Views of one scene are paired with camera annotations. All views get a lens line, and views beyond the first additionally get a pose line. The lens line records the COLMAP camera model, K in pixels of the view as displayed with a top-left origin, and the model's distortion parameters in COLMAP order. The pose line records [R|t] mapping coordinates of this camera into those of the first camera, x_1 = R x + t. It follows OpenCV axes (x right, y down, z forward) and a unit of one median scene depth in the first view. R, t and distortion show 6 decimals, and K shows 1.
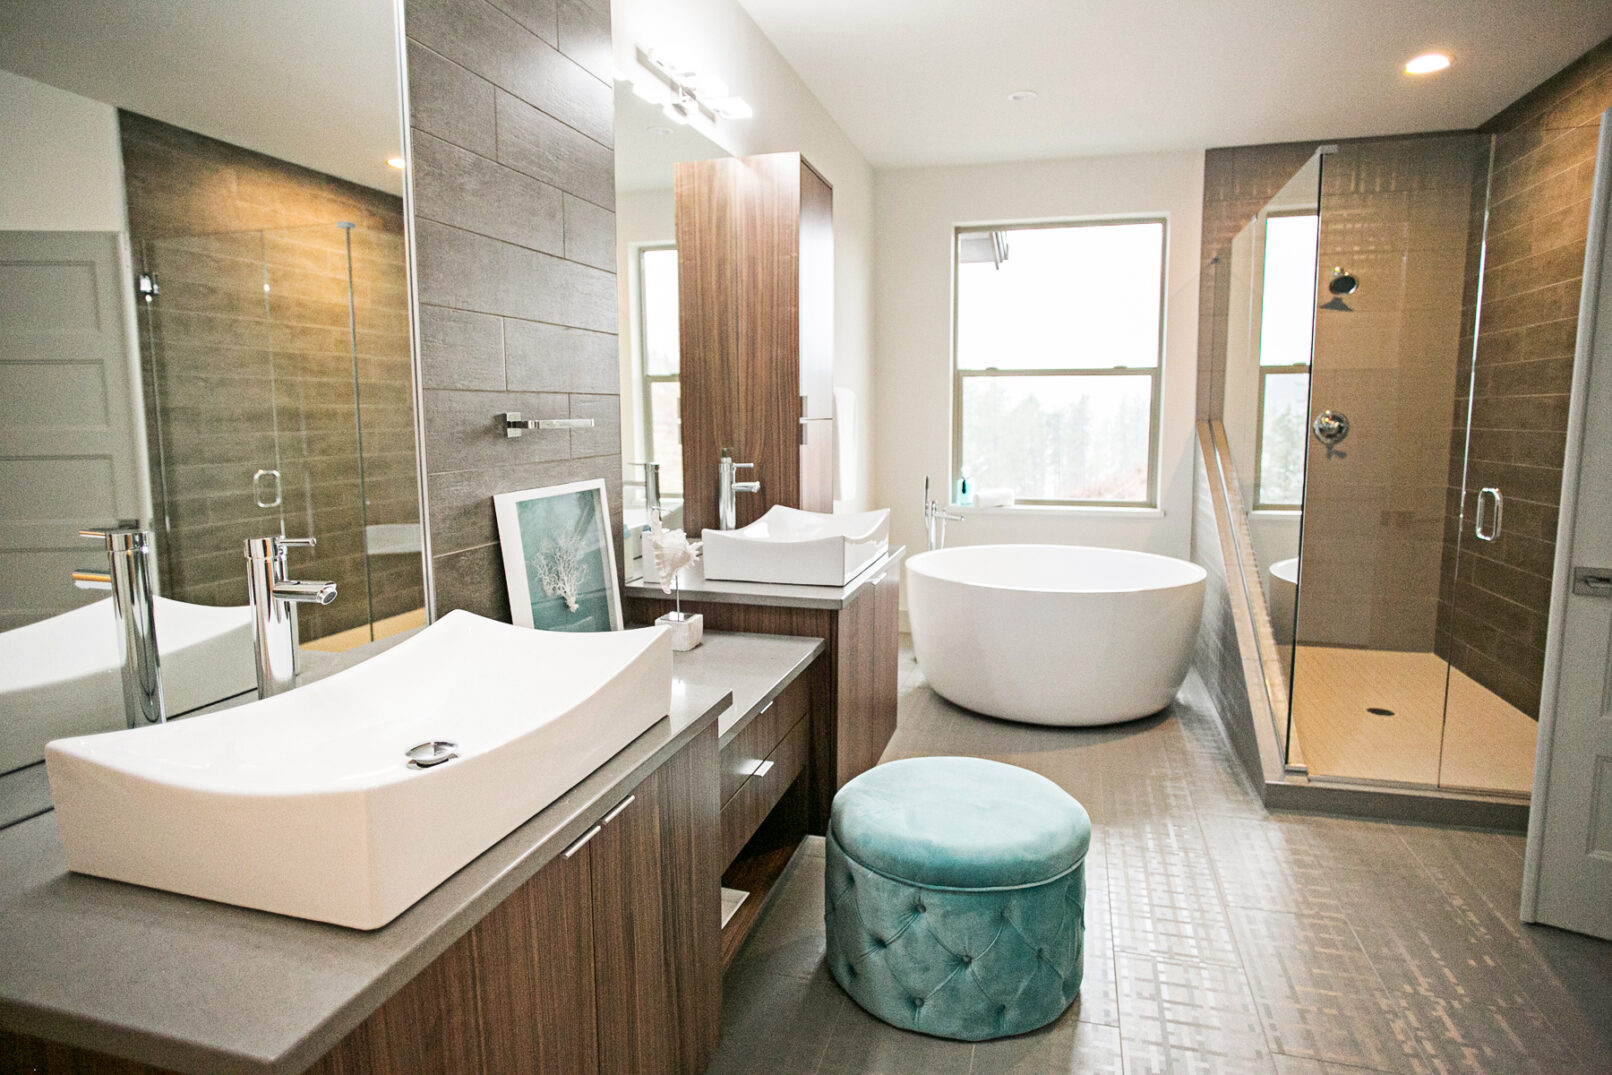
lens RADIAL K [[930.8, 0, 806.0], [0, 930.8, 537.5], [0, 0, 1]] dist [-0.066771, 0.050817]
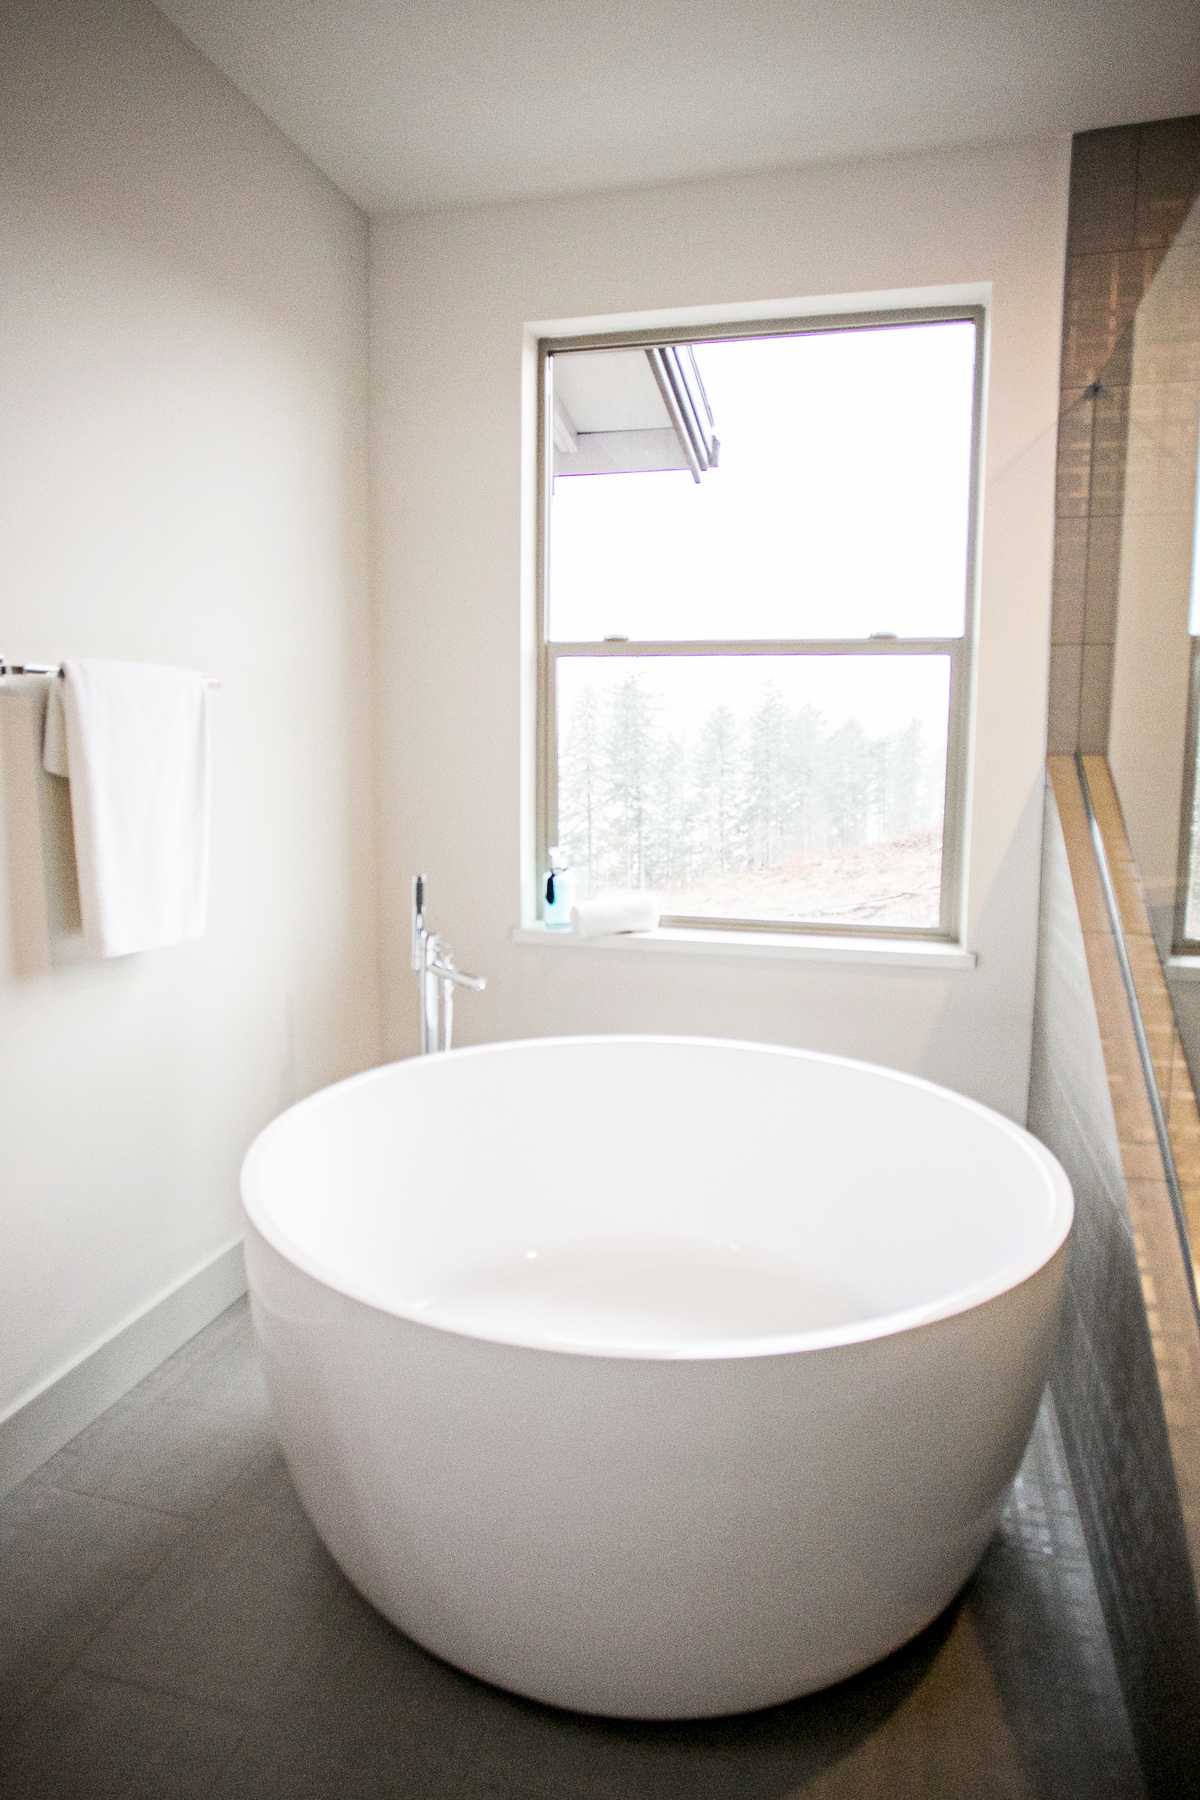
lens RADIAL K [[1103.5, 0, 600.3], [0, 1103.5, 874.7], [0, 0, 1]] dist [-0.067729, 0.052041]
pose [[0.999851, 0.011135, 0.013179, 0.189969], [-0.011012, 0.999896, -0.009356, -0.058125], [-0.013282, 0.009210, 0.999869, 0.448140]]
